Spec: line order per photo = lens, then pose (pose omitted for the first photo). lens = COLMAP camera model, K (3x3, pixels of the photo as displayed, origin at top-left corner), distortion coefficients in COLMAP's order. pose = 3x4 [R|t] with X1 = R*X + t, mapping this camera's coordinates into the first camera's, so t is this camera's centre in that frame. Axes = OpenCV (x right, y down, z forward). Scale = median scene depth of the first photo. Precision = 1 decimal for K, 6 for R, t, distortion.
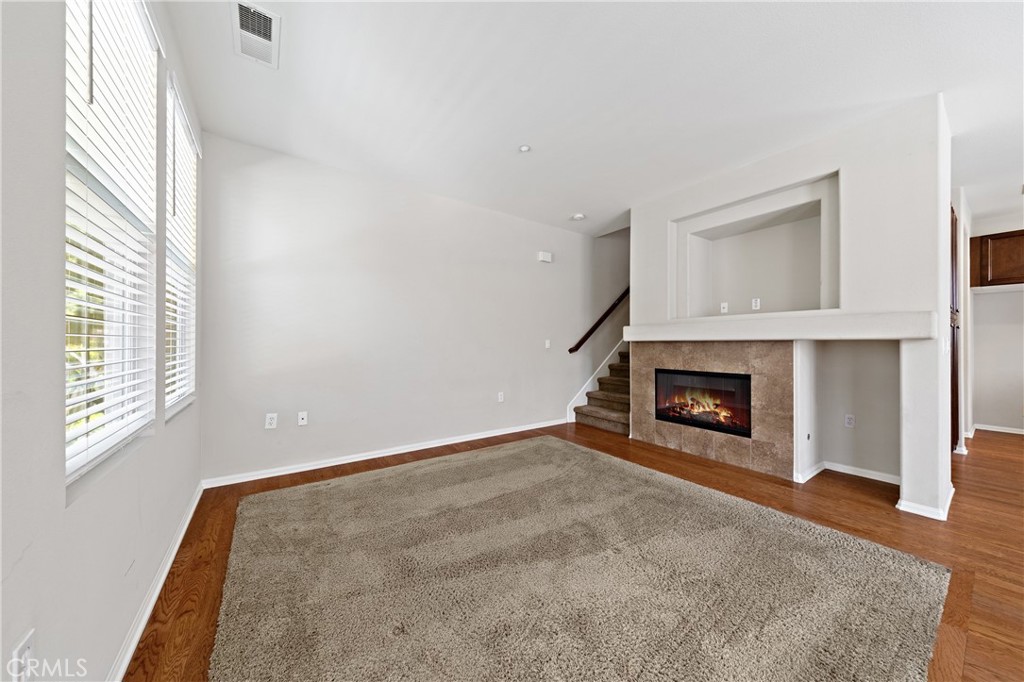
lens RADIAL K [[344.3, 0, 512.3], [0, 344.3, 345.6], [0, 0, 1]] dist [0.010732, -0.002506]
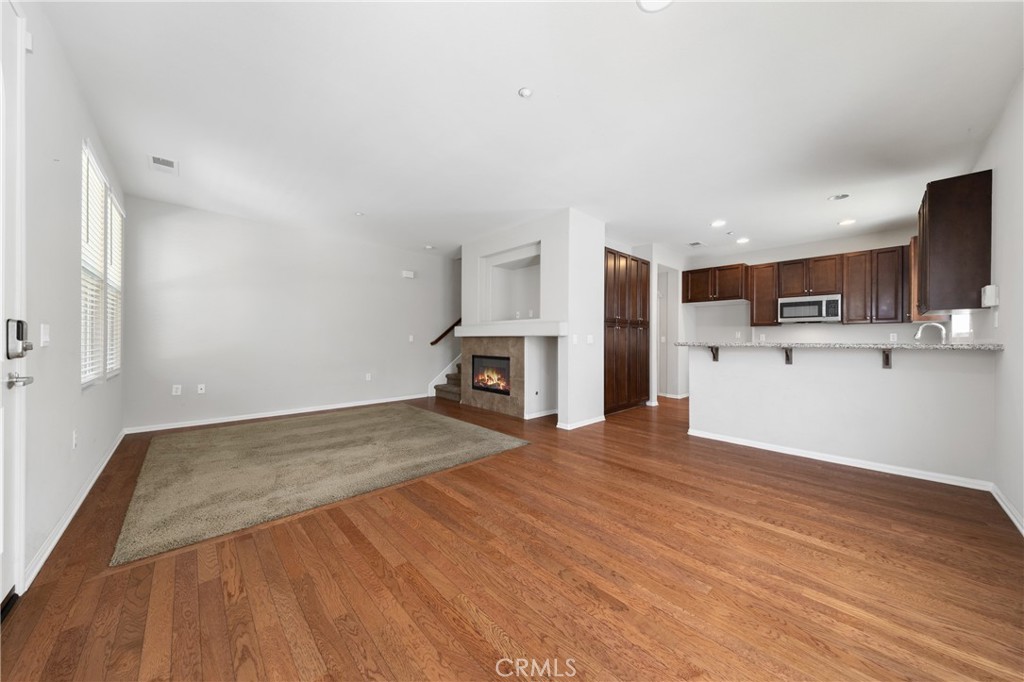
lens RADIAL K [[344.3, 0, 514.1], [0, 344.3, 339.4], [0, 0, 1]] dist [0.010732, -0.002506]
pose [[0.990333, 0.002276, 0.138693, 0.511387], [-0.001752, 0.999991, -0.003898, 0.006444], [-0.138700, 0.003617, 0.990328, -0.651920]]
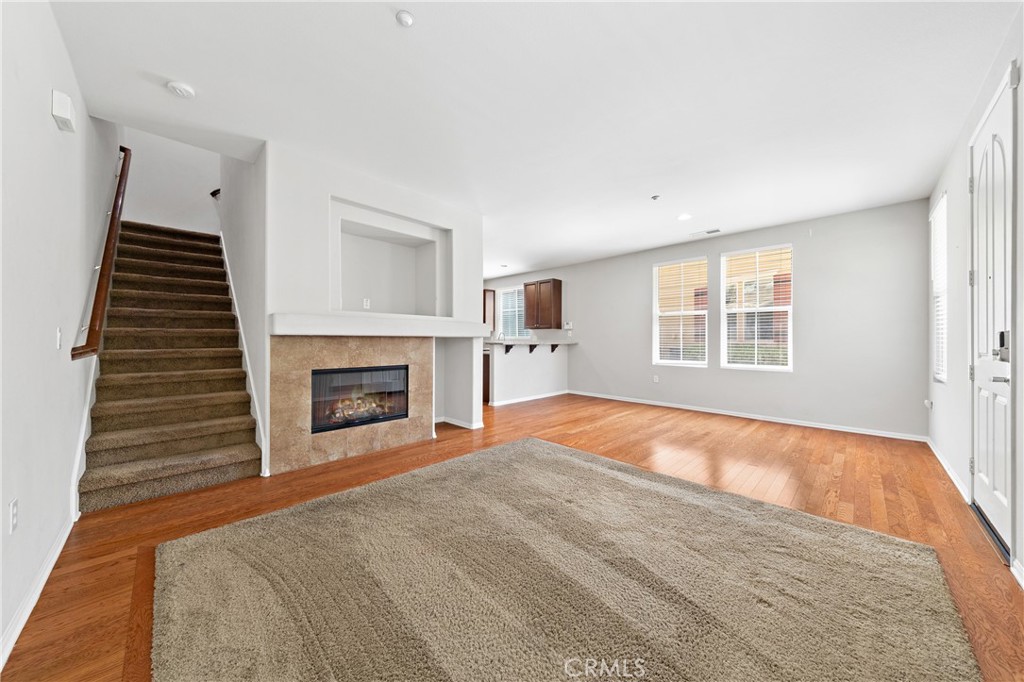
lens RADIAL K [[344.3, 0, 508.1], [0, 344.3, 337.9], [0, 0, 1]] dist [0.010732, -0.002506]
pose [[-0.159438, 0.003693, 0.987201, -0.583768], [-0.000249, 0.999993, -0.003781, -0.005750], [-0.987208, -0.000849, -0.159436, 0.895871]]
